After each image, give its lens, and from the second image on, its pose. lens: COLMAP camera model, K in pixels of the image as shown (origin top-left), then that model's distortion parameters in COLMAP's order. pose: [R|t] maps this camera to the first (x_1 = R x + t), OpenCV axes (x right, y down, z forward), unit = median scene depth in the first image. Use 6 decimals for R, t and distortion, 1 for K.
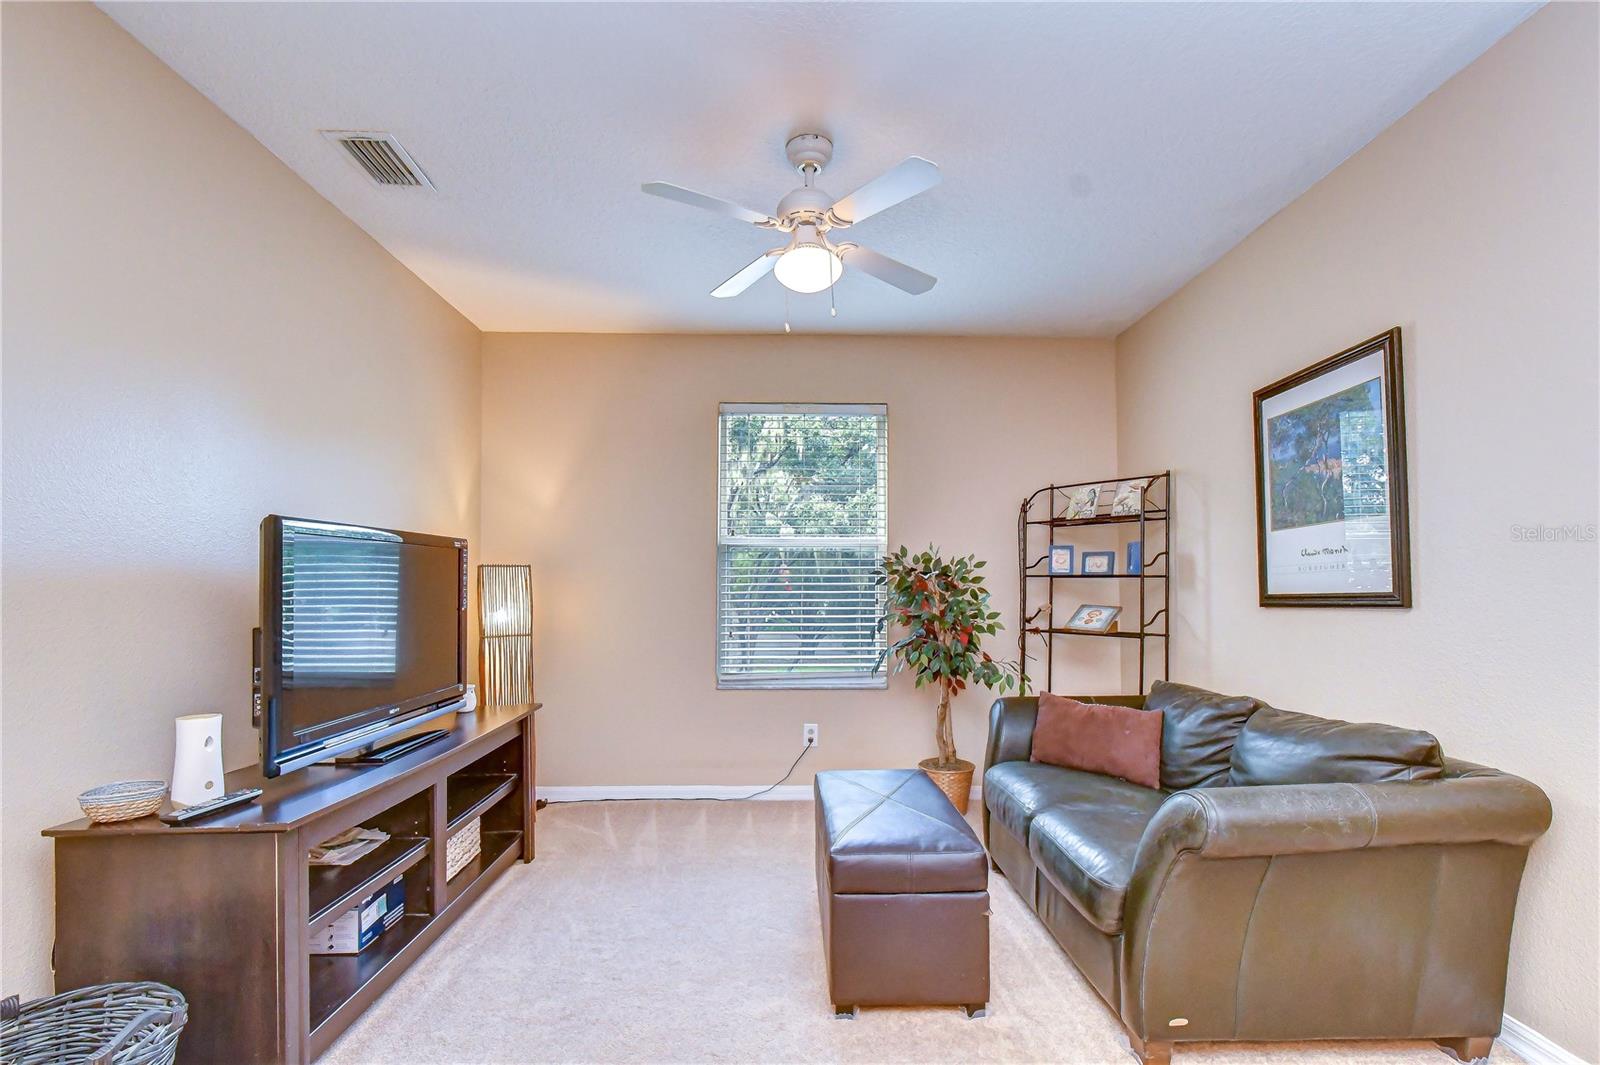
lens RADIAL K [[726.9, 0, 811.0], [0, 726.9, 586.6], [0, 0, 1]] dist [0.005302, -0.004363]
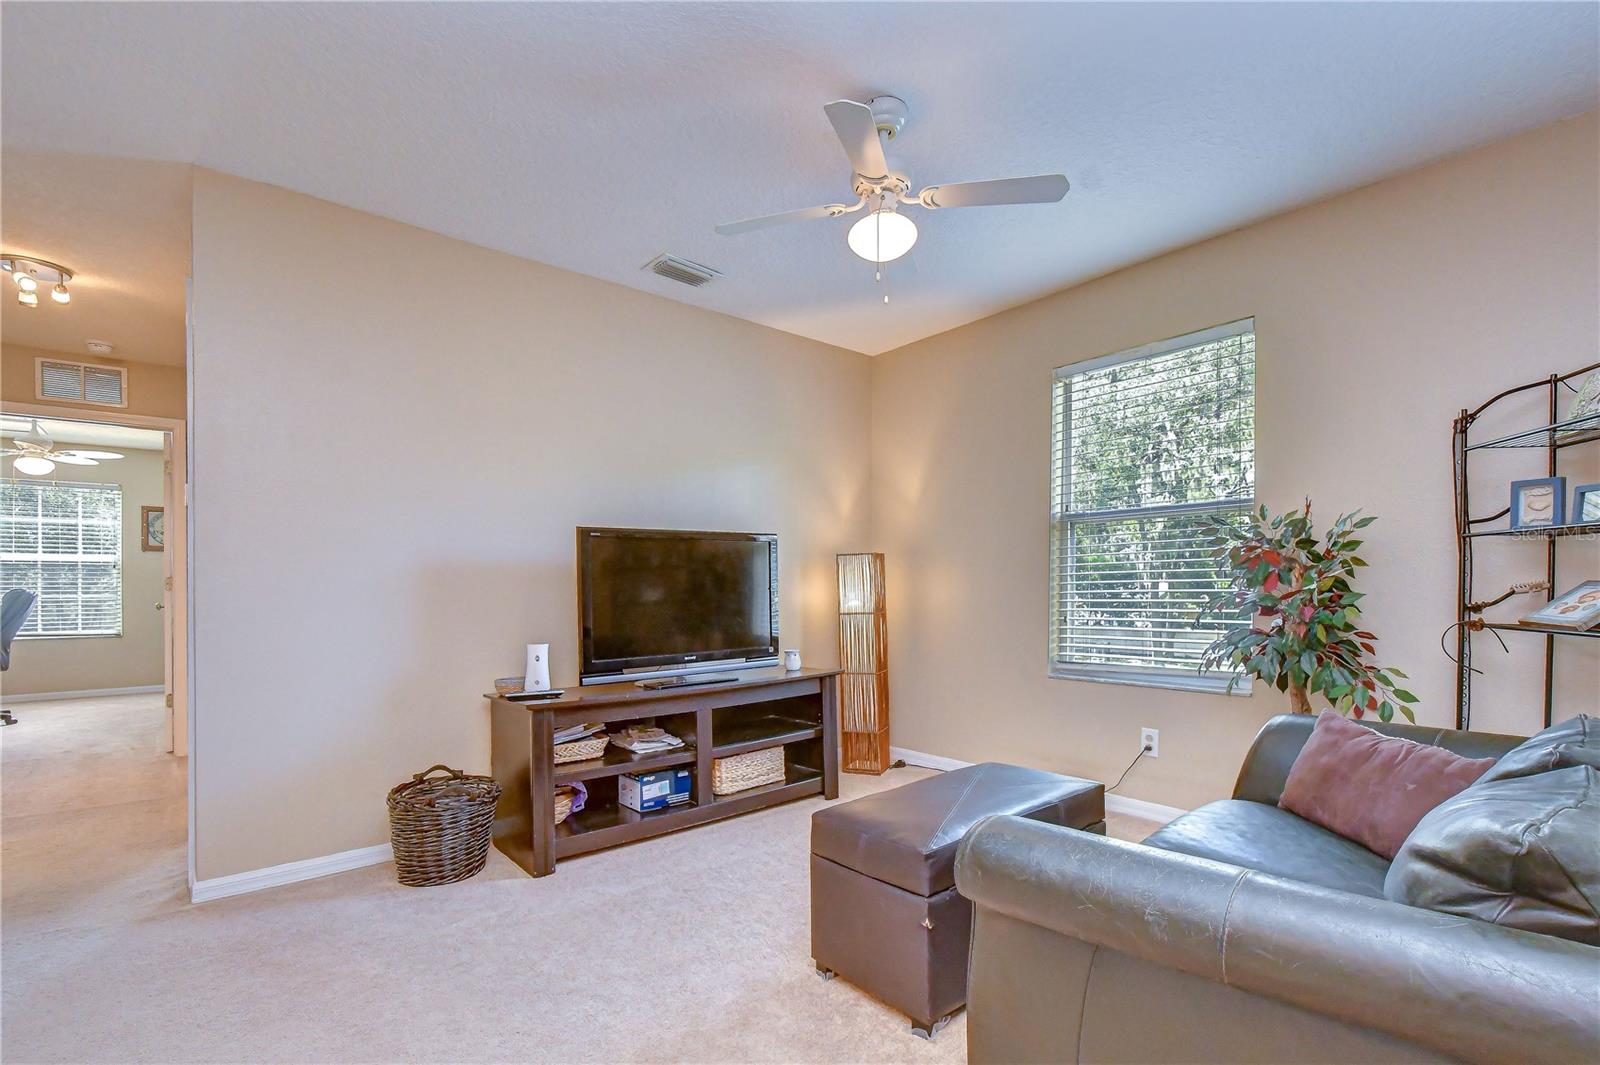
lens RADIAL K [[726.9, 0, 814.3], [0, 726.9, 598.8], [0, 0, 1]] dist [0.005302, -0.004363]
pose [[0.632480, 0.001947, -0.774574, 0.436706], [0.012472, 0.999842, 0.012697, 0.025367], [0.774476, -0.017691, 0.632356, 0.186324]]
